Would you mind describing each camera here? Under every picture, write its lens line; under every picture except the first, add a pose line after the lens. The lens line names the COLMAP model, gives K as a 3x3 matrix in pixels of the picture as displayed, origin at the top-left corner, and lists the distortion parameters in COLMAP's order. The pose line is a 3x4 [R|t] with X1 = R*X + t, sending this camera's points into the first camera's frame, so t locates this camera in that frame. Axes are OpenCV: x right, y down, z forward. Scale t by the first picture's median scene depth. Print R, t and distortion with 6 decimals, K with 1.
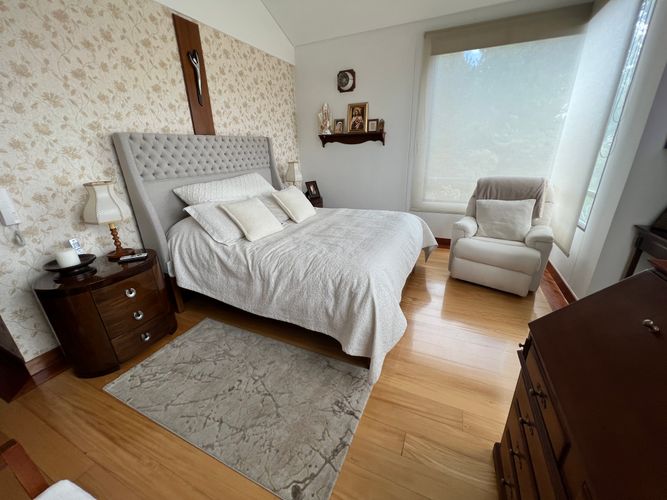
lens RADIAL K [[268.0, 0, 332.0], [0, 268.0, 249.2], [0, 0, 1]] dist [-0.000435, -0.000375]
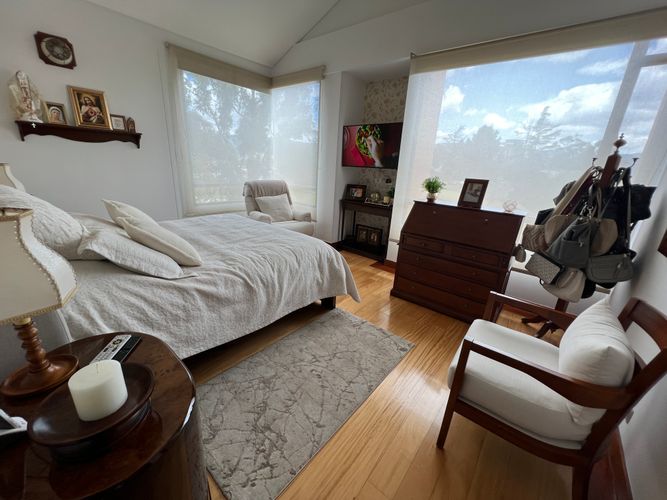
lens RADIAL K [[268.0, 0, 332.0], [0, 268.0, 249.2], [0, 0, 1]] dist [-0.000435, -0.000375]
pose [[0.261686, -0.259009, 0.929750, -0.867967], [0.278678, 0.942566, 0.184143, -0.104929], [-0.924045, 0.210913, 0.318836, 0.347238]]
